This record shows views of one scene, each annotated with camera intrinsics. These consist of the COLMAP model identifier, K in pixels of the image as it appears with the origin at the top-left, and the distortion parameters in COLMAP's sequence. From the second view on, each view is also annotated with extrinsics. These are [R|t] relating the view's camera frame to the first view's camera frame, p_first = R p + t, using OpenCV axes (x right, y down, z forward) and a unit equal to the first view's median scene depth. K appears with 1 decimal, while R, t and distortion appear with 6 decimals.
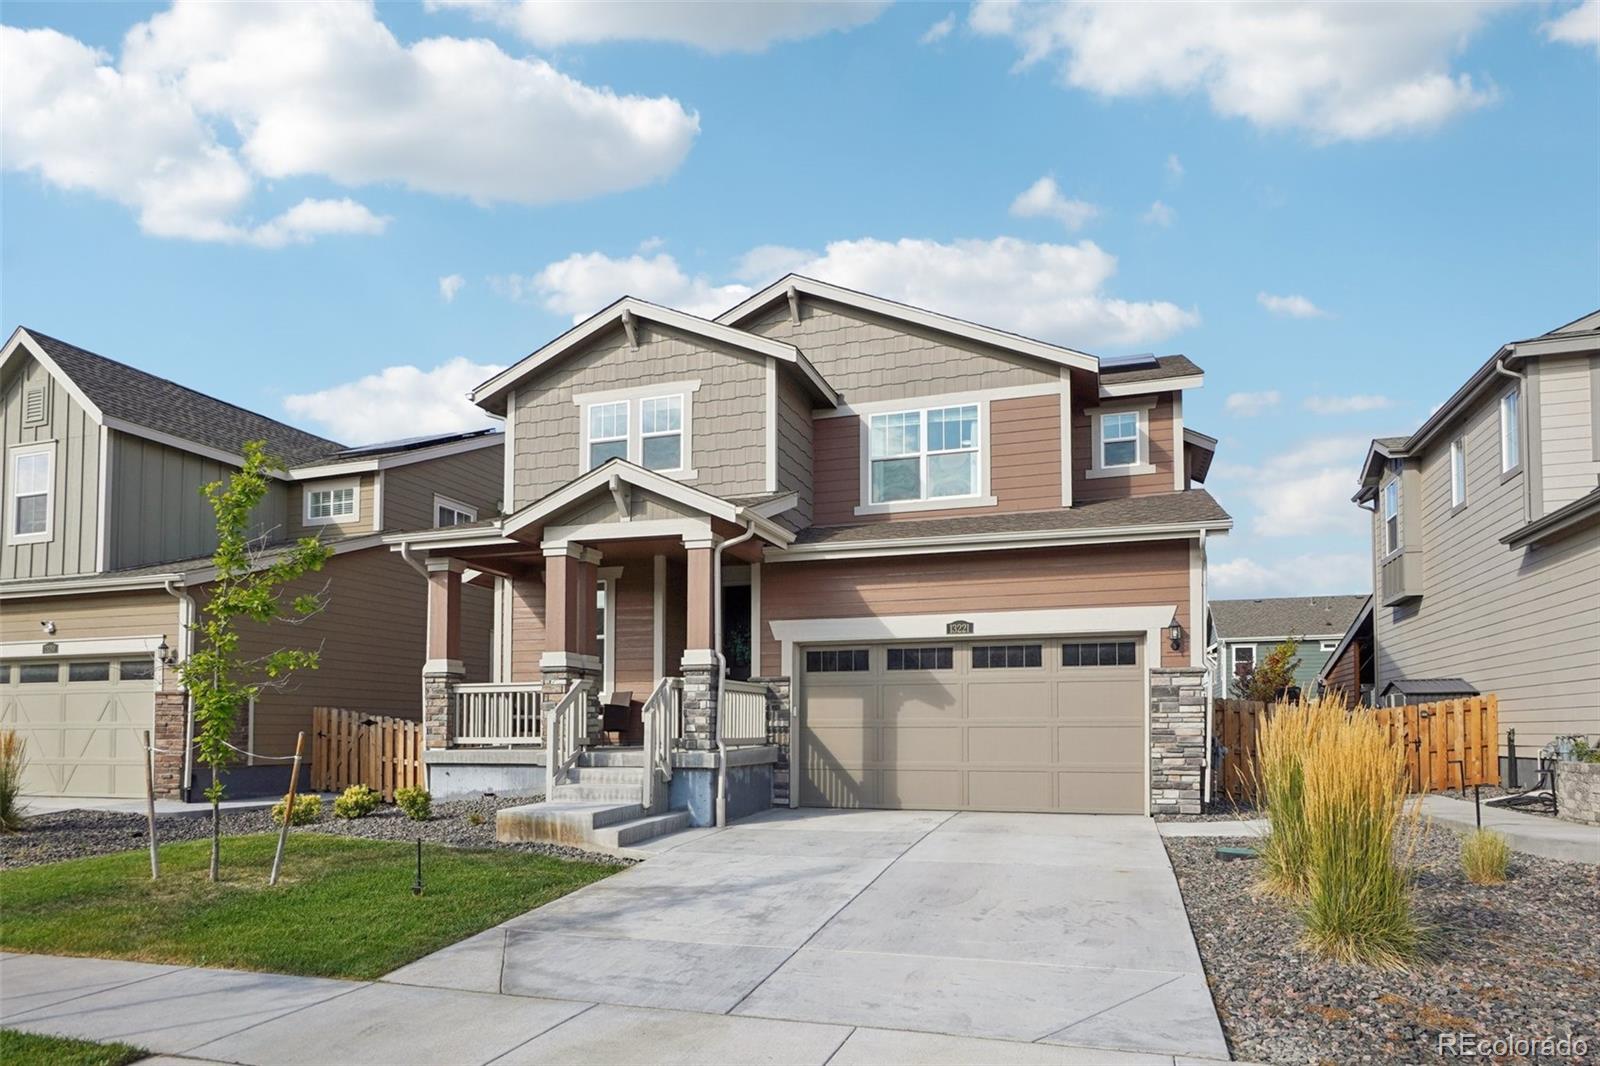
lens RADIAL K [[934.8, 0, 865.5], [0, 934.8, 680.2], [0, 0, 1]] dist [-0.003254, -0.001563]
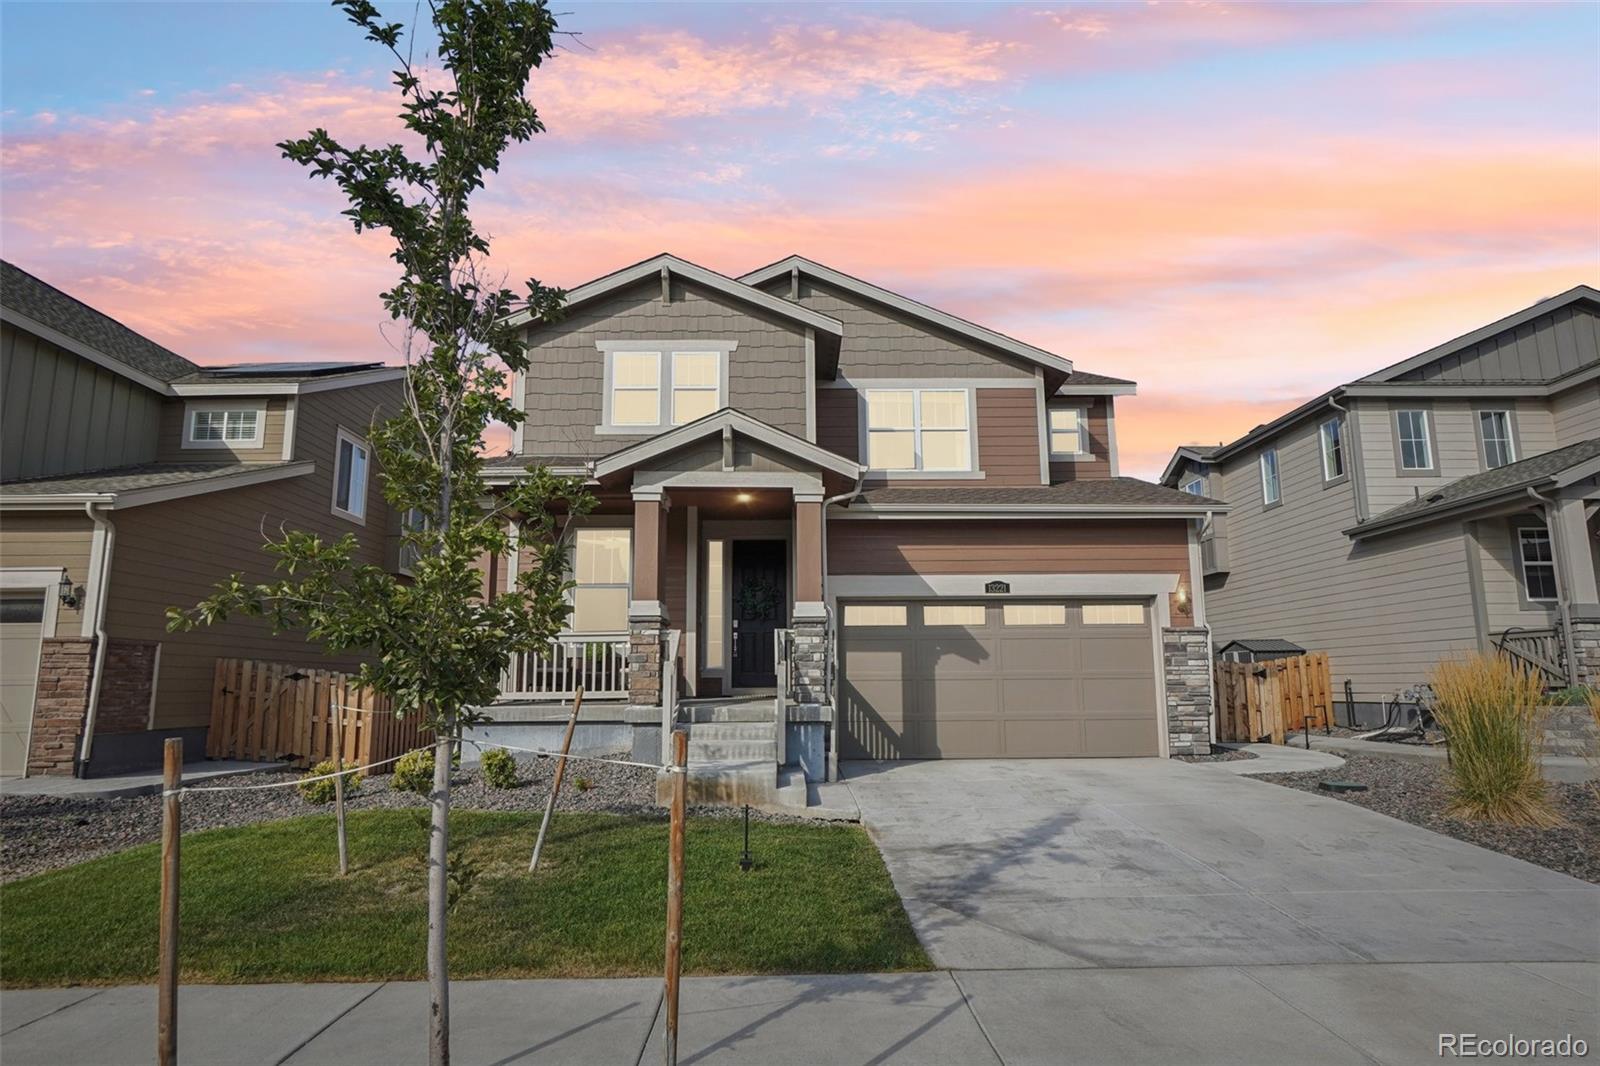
lens RADIAL K [[862.7, 0, 827.2], [0, 862.7, 536.2], [0, 0, 1]] dist [-0.003520, 0.001069]
pose [[0.951517, 0.047118, 0.303967, -0.363779], [-0.011465, 0.992944, -0.118025, 0.005287], [-0.307384, 0.108818, 0.945343, 0.088812]]
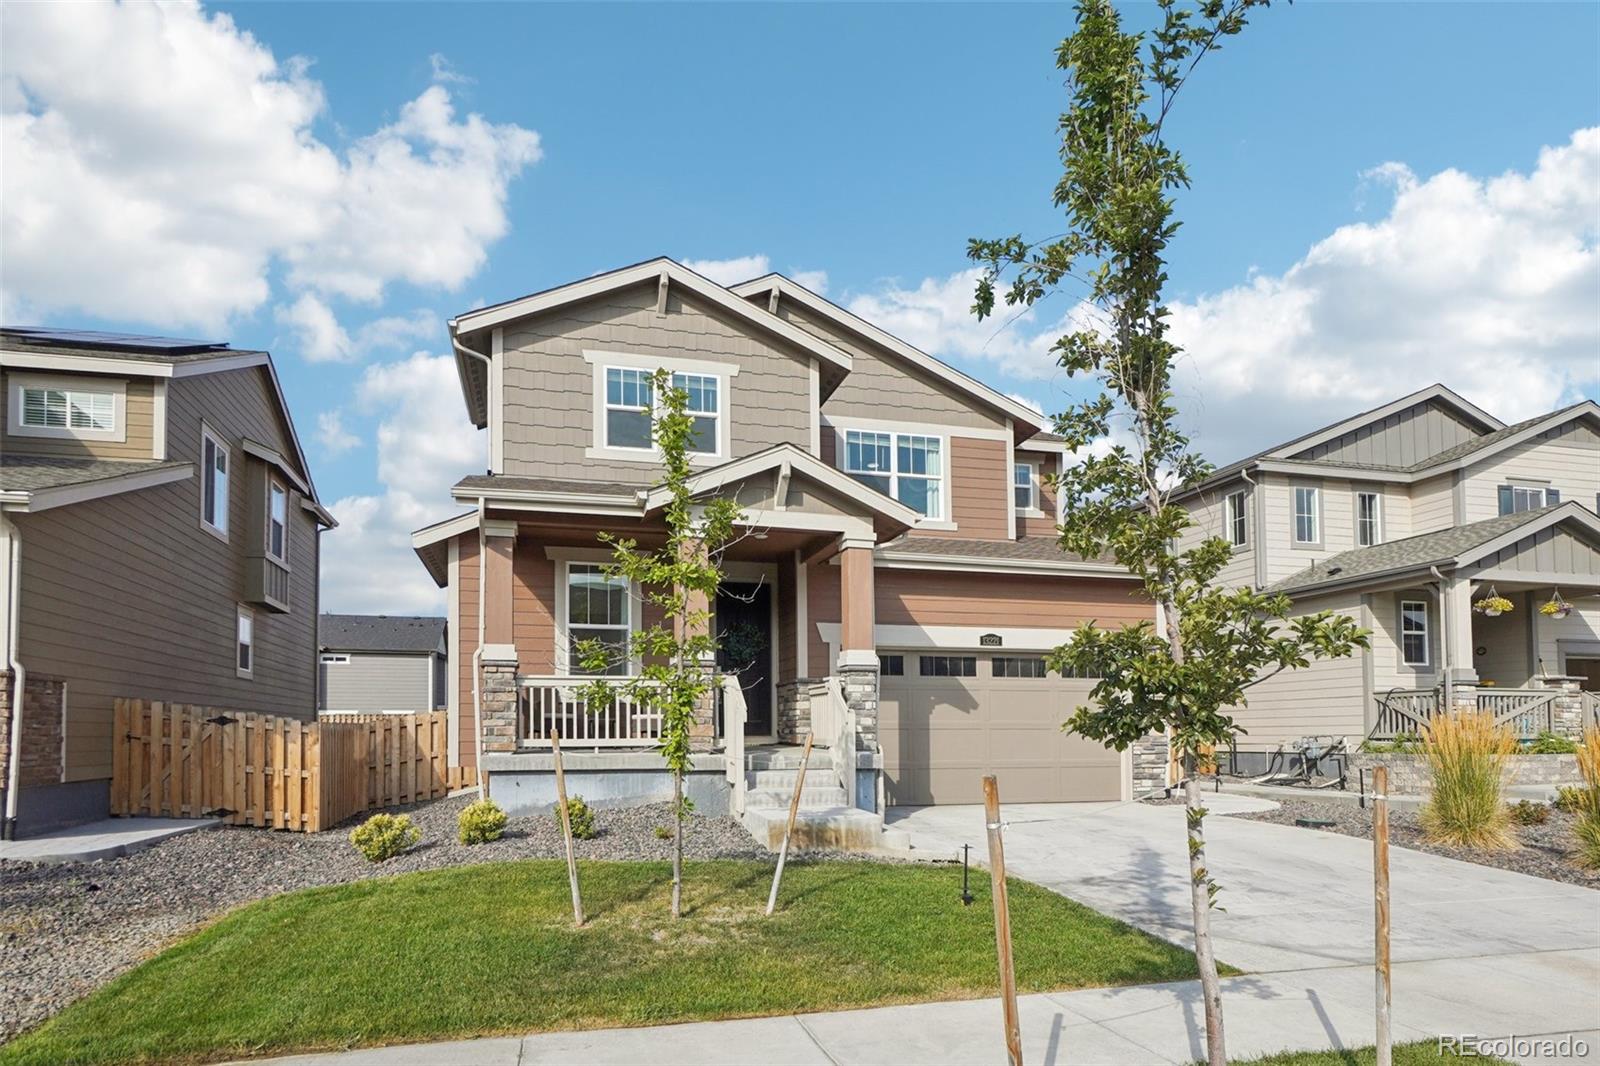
lens RADIAL K [[913.6, 0, 801.7], [0, 913.6, 689.4], [0, 0, 1]] dist [-0.003246, 0.001120]
pose [[0.856224, 0.025600, 0.515971, -0.597606], [-0.028061, 0.999602, -0.003031, 0.011285], [-0.515843, -0.011884, 0.856601, 0.162507]]
